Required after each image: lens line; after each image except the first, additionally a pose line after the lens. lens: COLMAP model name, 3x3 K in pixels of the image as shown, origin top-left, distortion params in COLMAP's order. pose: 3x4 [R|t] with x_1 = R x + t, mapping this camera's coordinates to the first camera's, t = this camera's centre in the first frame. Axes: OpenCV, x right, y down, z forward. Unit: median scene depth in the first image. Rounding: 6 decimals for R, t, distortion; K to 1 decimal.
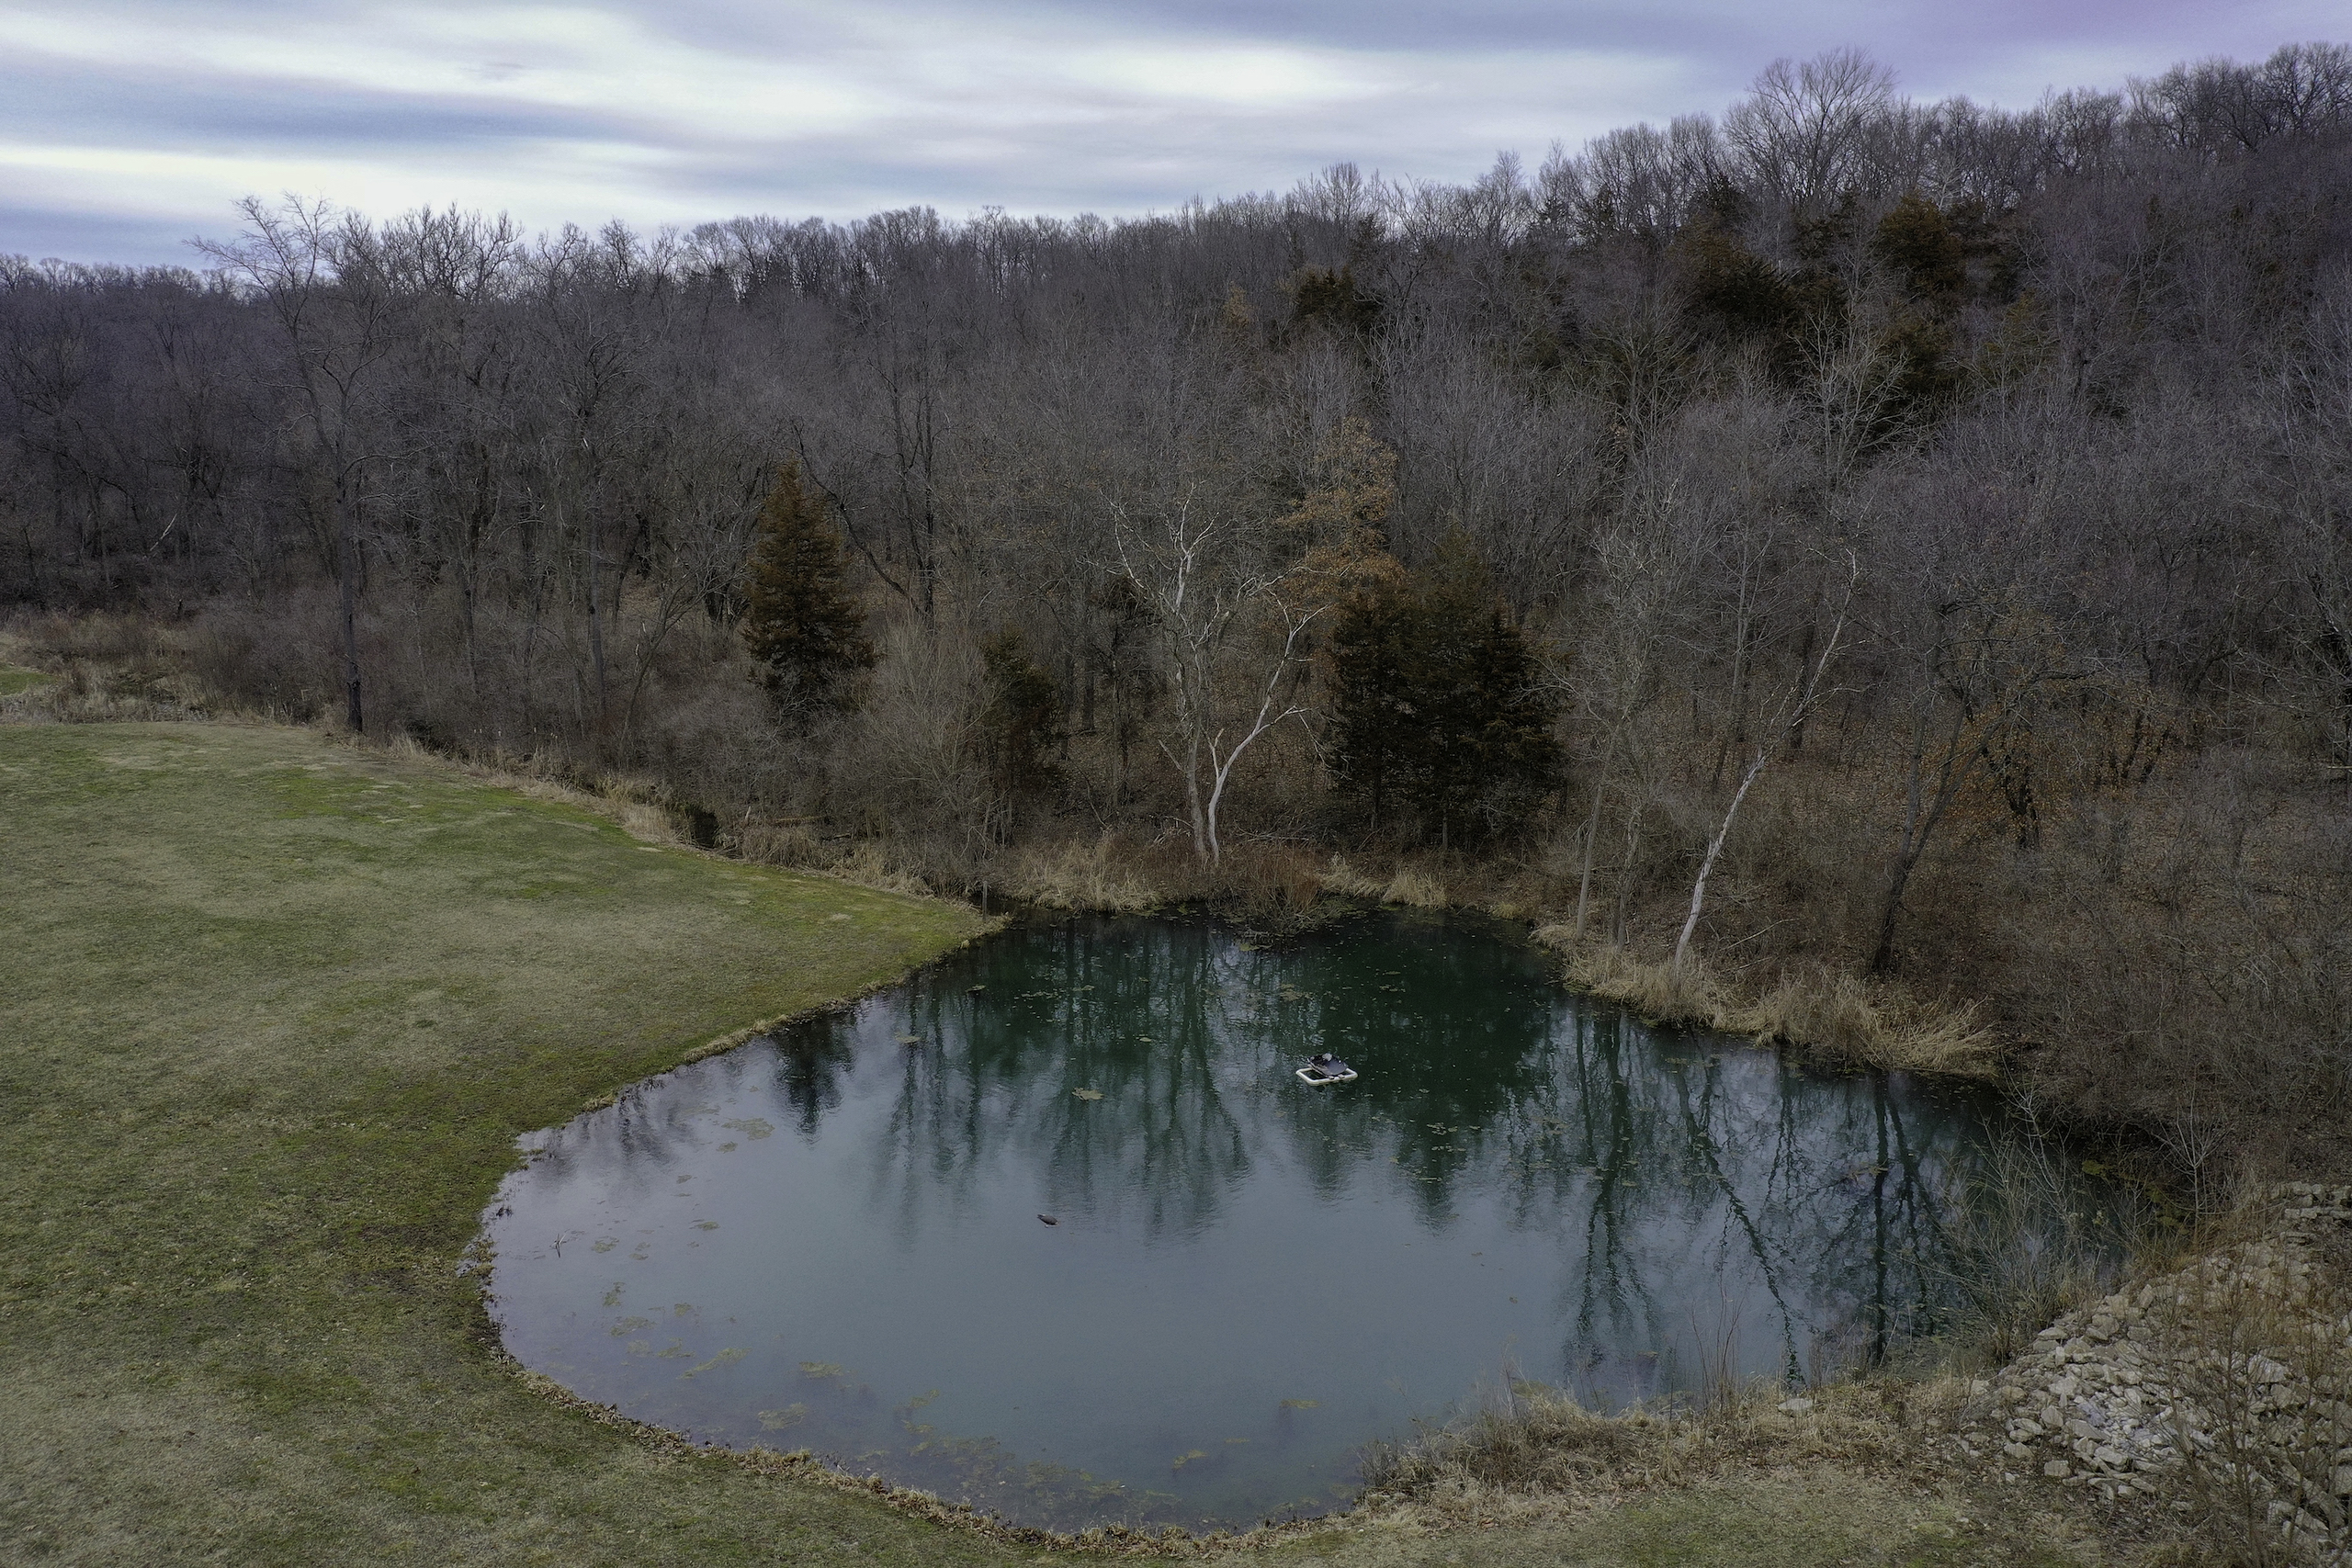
lens RADIAL K [[1939.3, 0, 1176.0], [0, 1939.3, 784.0], [0, 0, 1]] dist [0.006527, 0.050448]
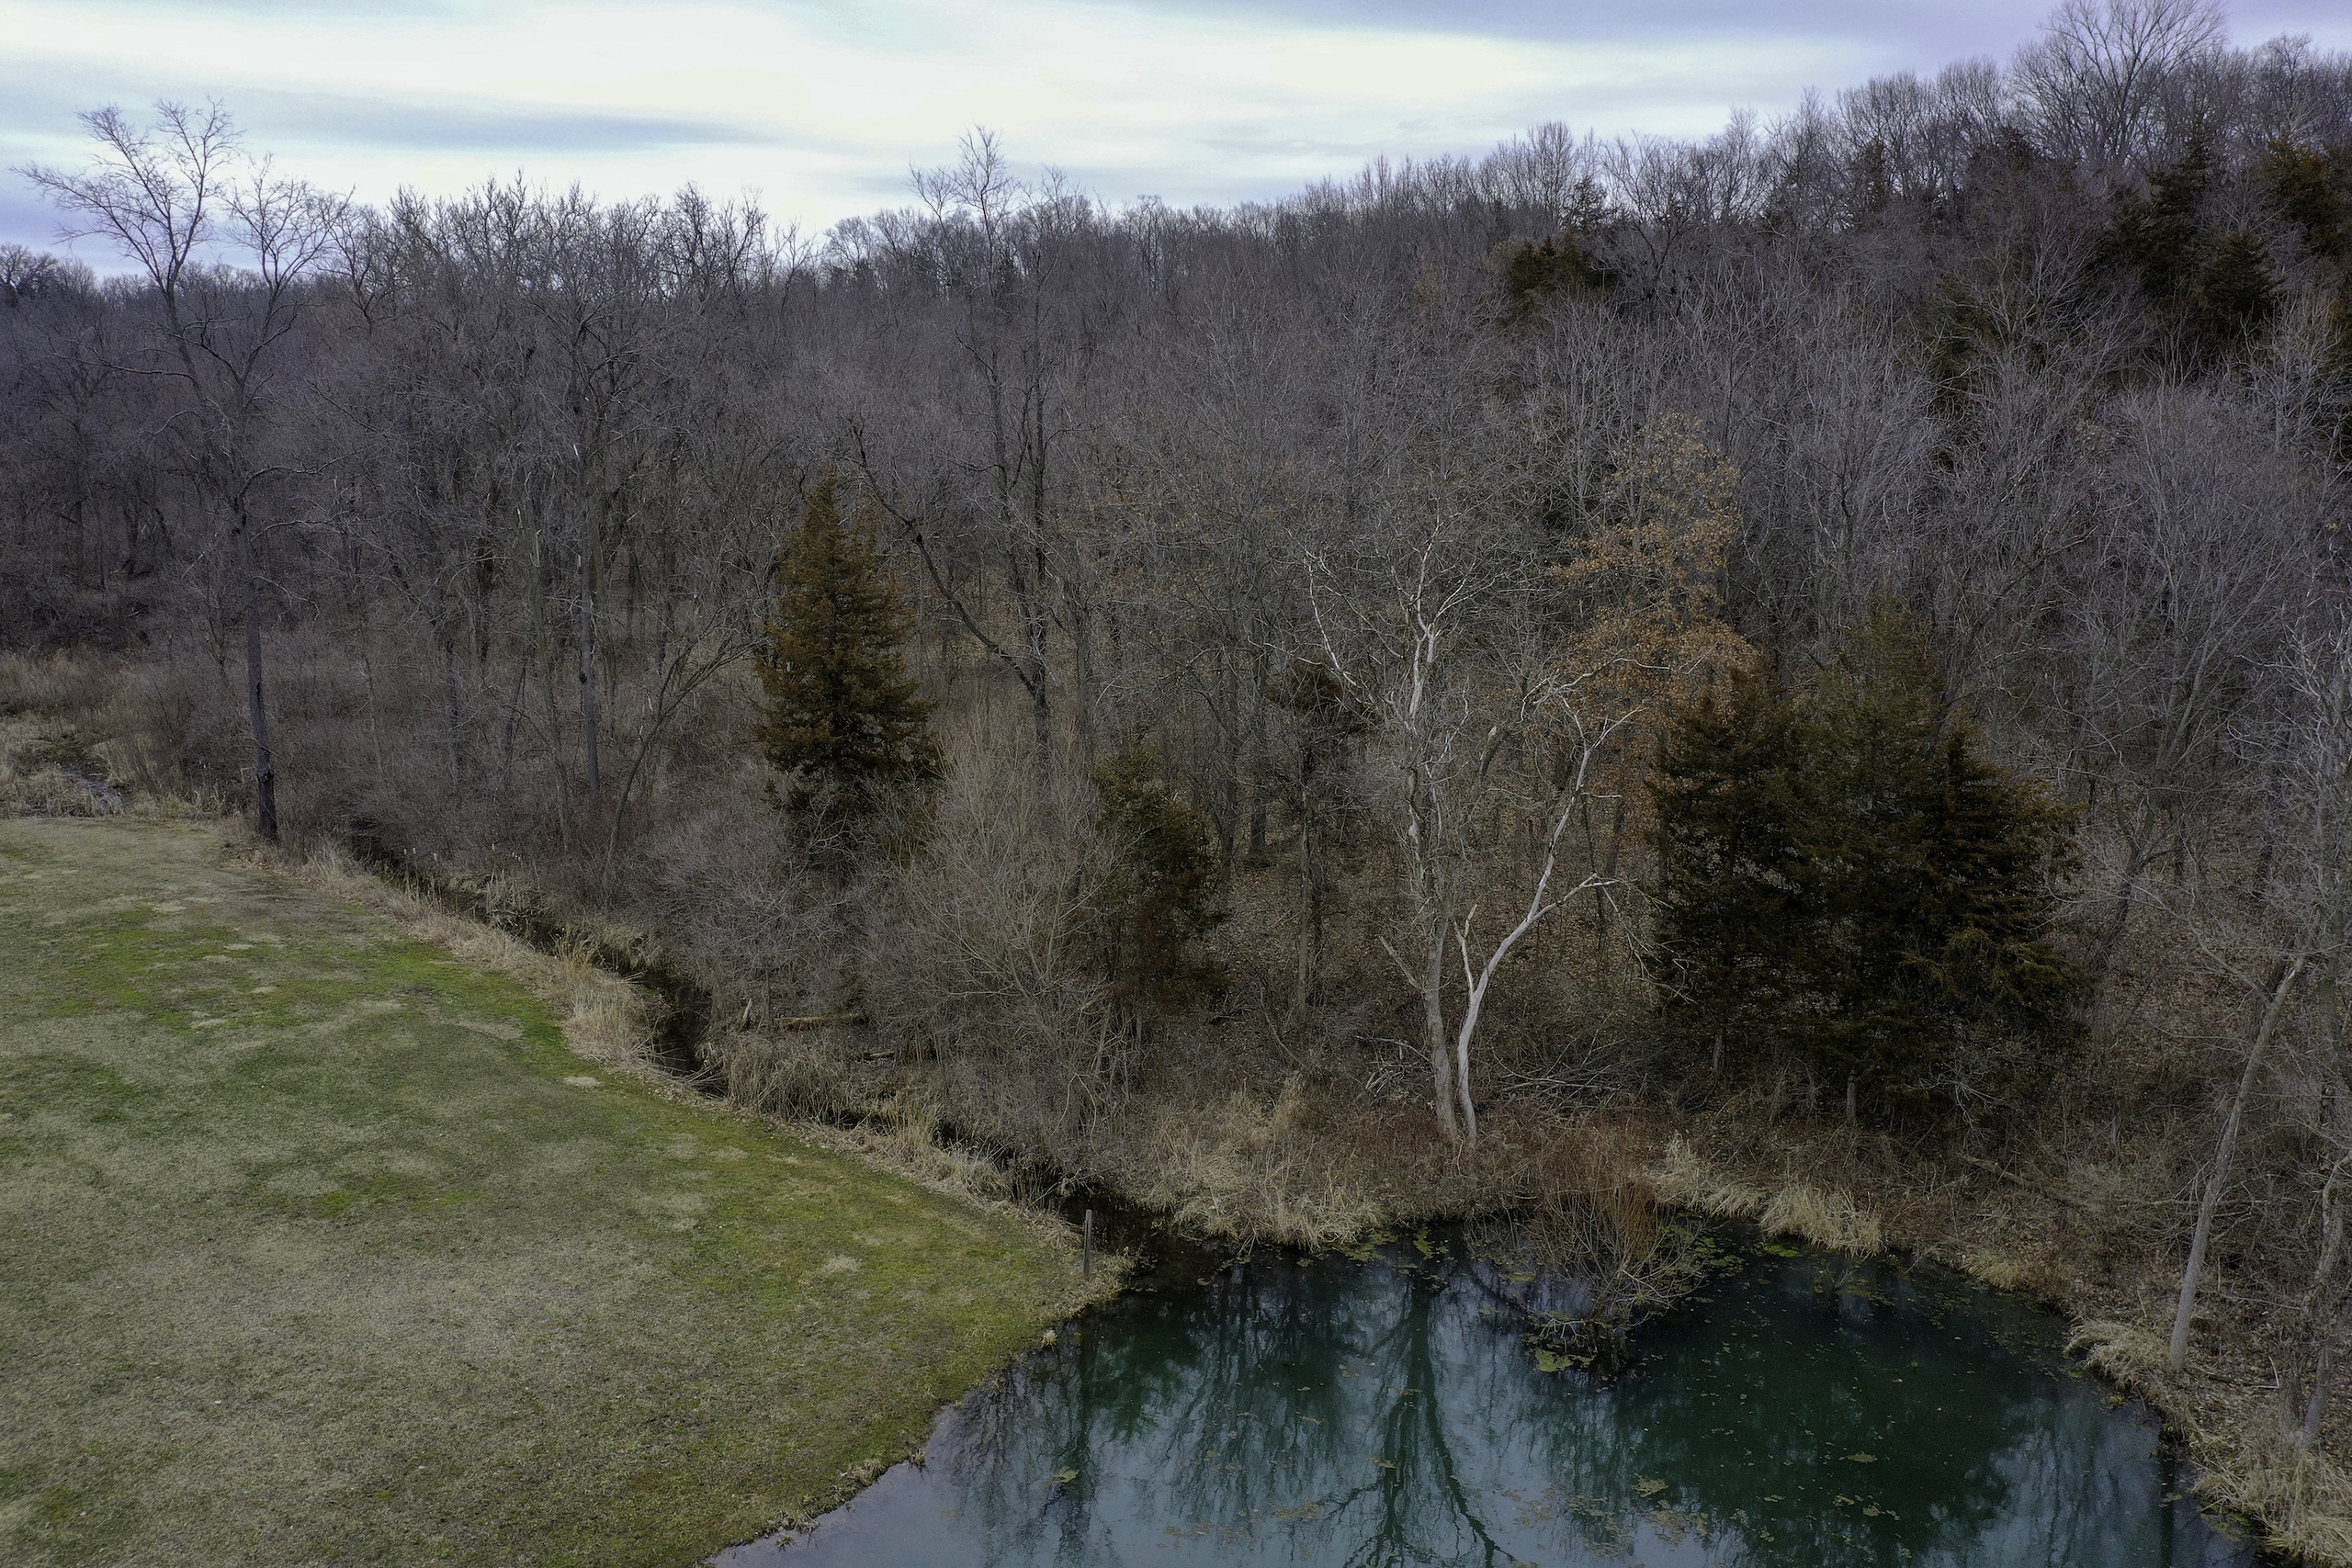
lens RADIAL K [[1939.3, 0, 1176.0], [0, 1939.3, 784.0], [0, 0, 1]] dist [0.006527, 0.050448]
pose [[0.996890, 0.013309, -0.077679, -0.023676], [-0.013434, 0.999909, -0.001095, -0.063167], [0.077658, 0.002135, 0.996978, 0.347747]]
